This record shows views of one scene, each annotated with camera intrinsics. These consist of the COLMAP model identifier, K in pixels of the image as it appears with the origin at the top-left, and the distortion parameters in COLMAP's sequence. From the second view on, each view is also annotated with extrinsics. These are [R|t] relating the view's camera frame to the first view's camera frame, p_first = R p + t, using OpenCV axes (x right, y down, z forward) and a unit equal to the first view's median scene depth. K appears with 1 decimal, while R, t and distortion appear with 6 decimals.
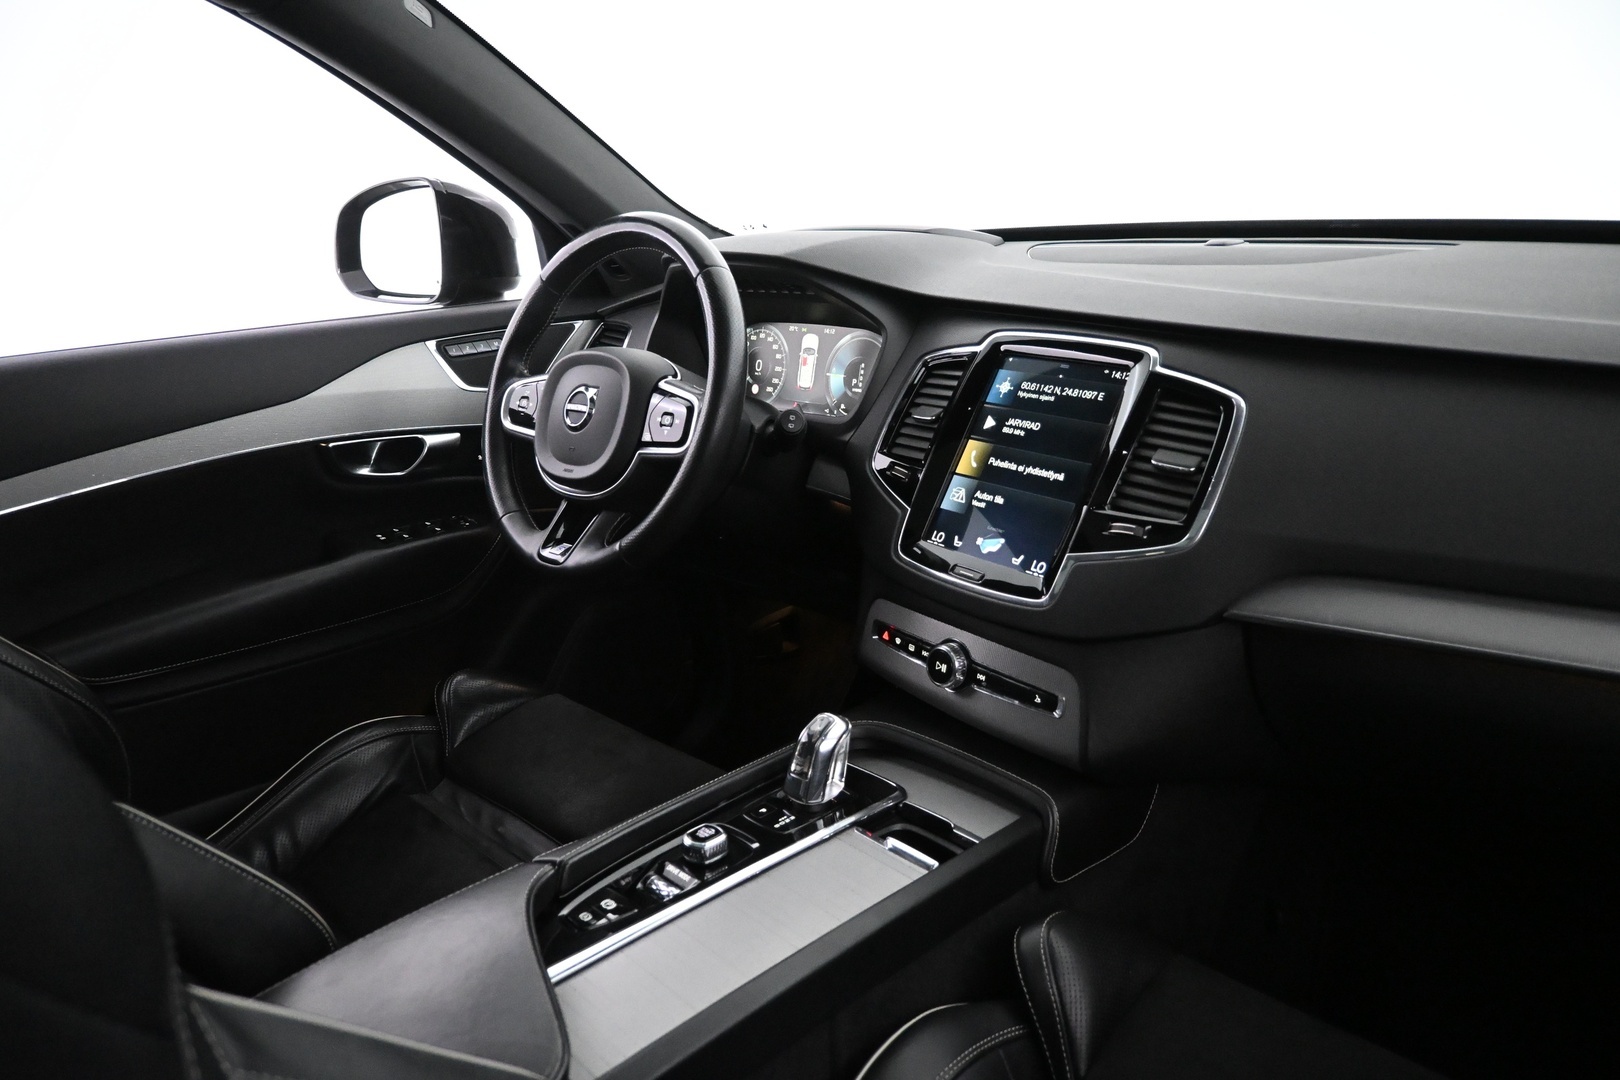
lens RADIAL K [[1082.5, 0, 799.5], [0, 1082.5, 540.1], [0, 0, 1]] dist [-0.008008, -0.001203]
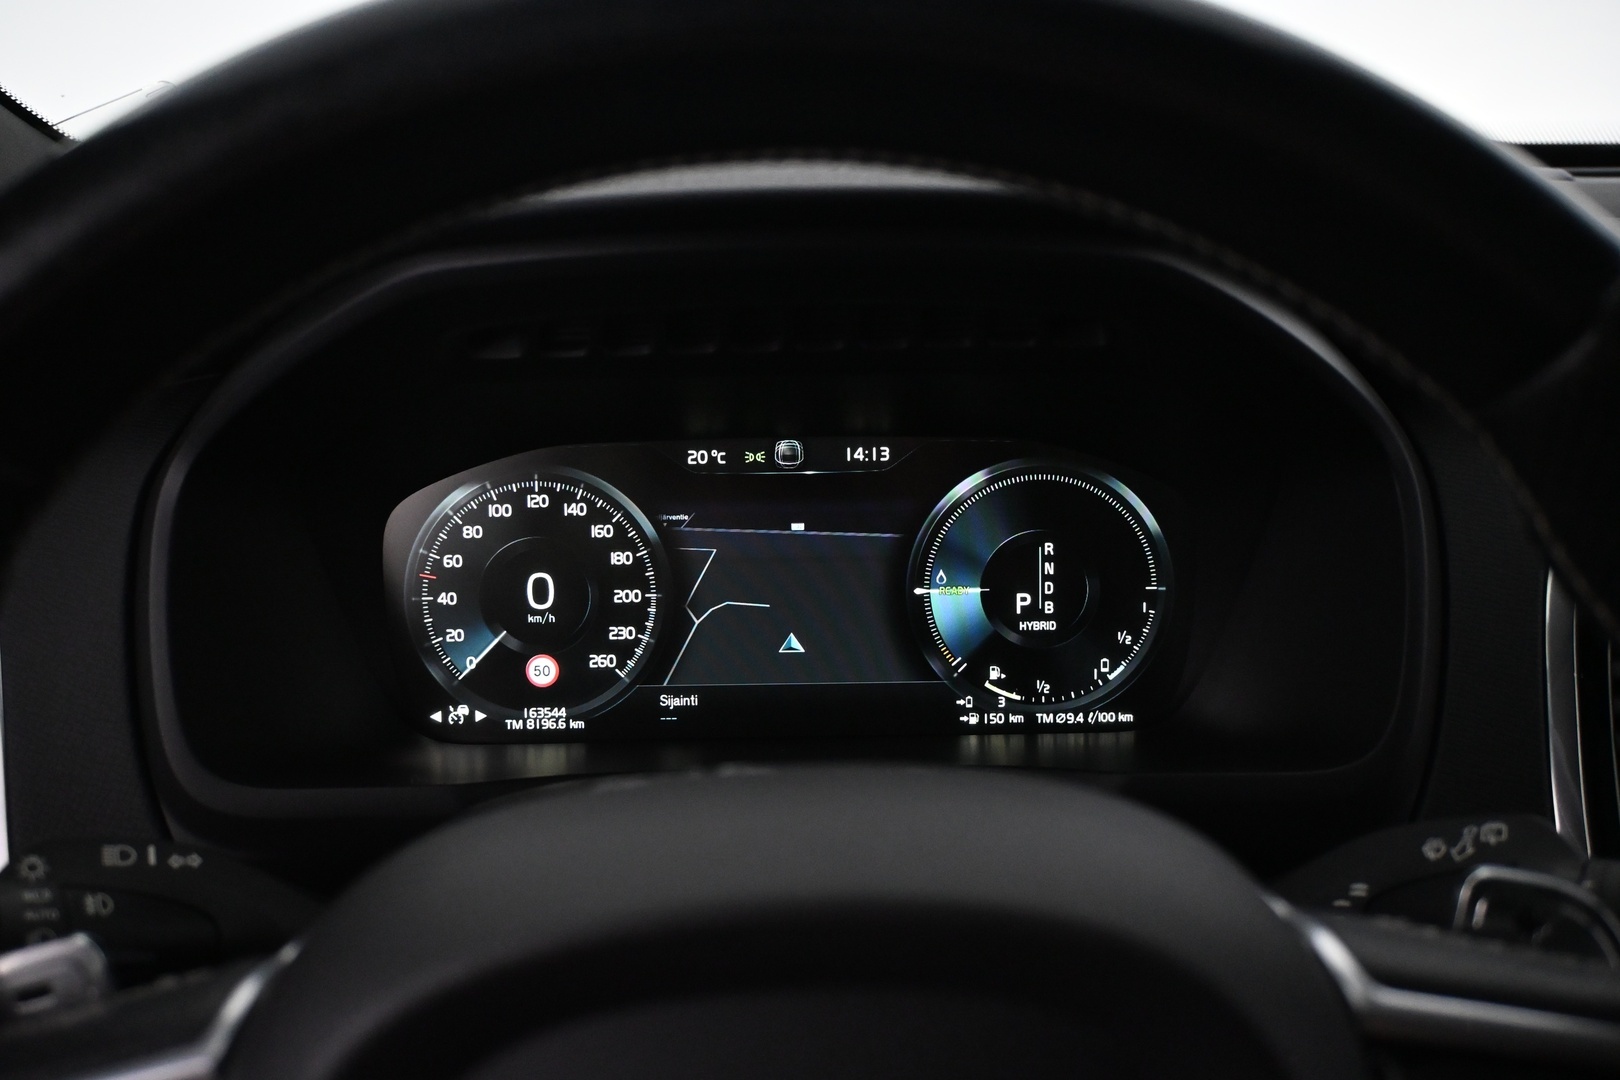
lens RADIAL K [[1317.8, 0, 812.9], [0, 1317.8, 538.1], [0, 0, 1]] dist [0.047095, 0.002516]
pose [[0.719005, -0.180389, 0.671186, -0.331499], [0.224472, 0.974246, 0.021376, -0.234740], [-0.657757, 0.135293, 0.740980, 0.918489]]
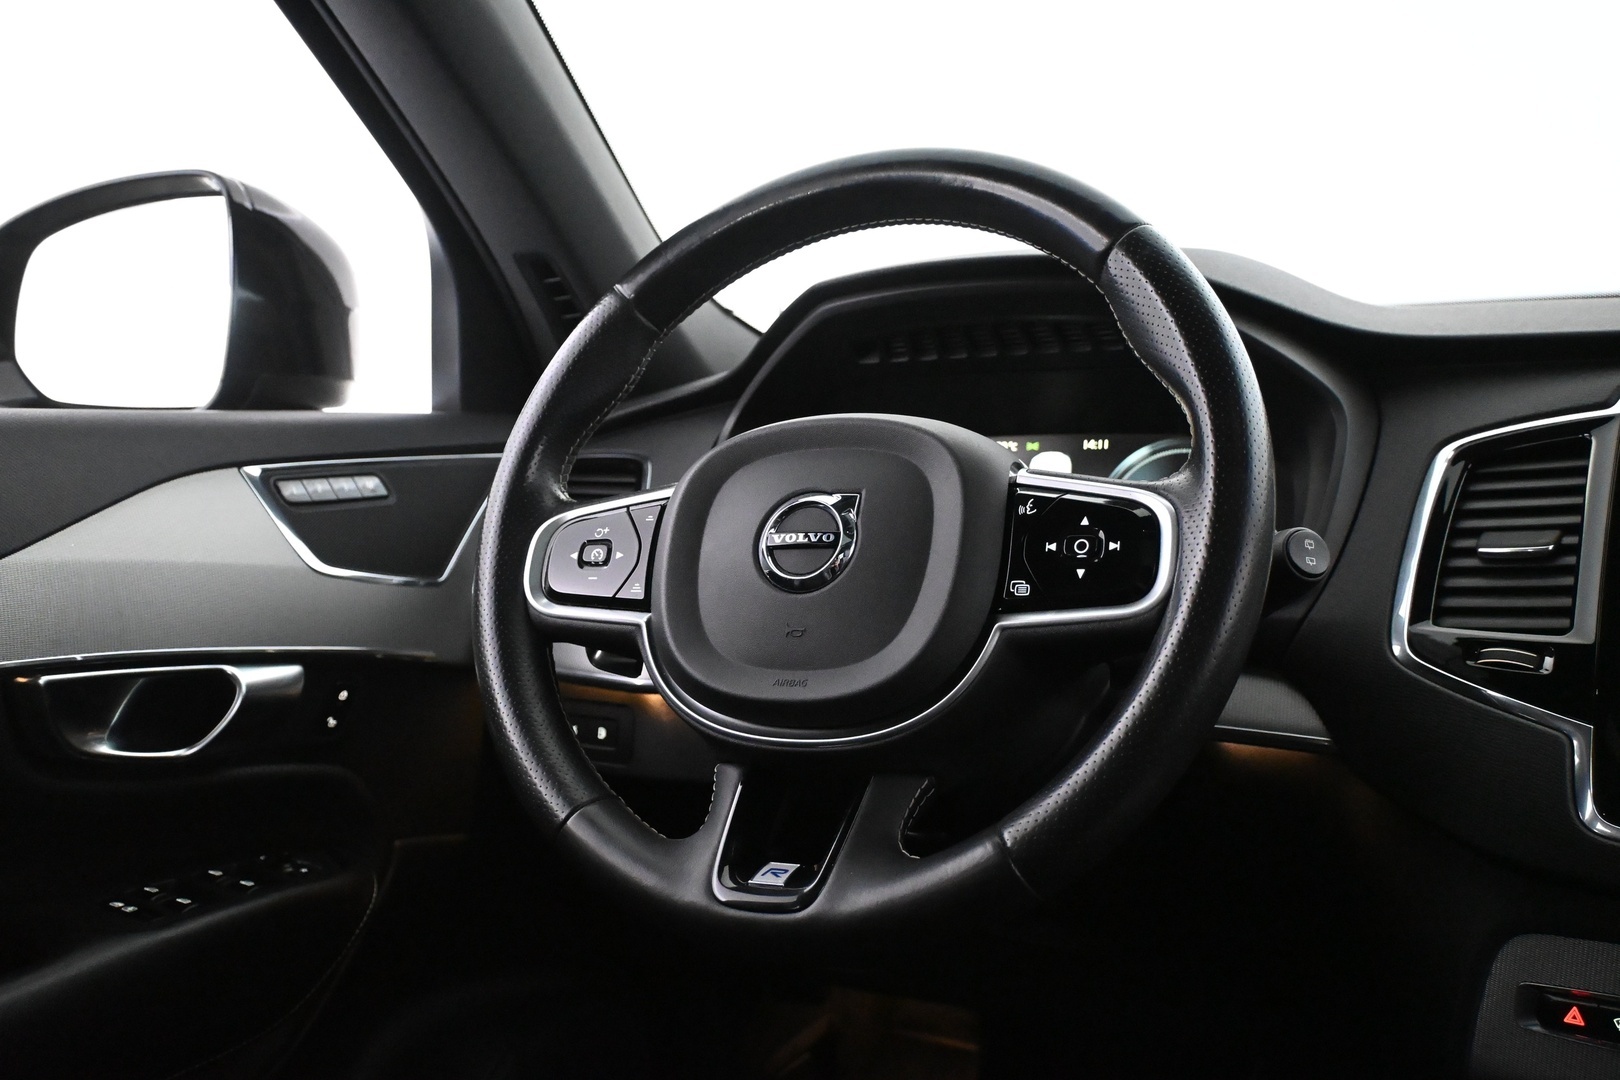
lens RADIAL K [[1516.8, 0, 811.9], [0, 1516.8, 512.0], [0, 0, 1]] dist [-0.033350, 0.000000]
pose [[0.958231, 0.007821, 0.285889, -0.414229], [0.070030, 0.962778, -0.261064, 0.028198], [-0.277289, 0.270180, 0.922016, 0.481984]]
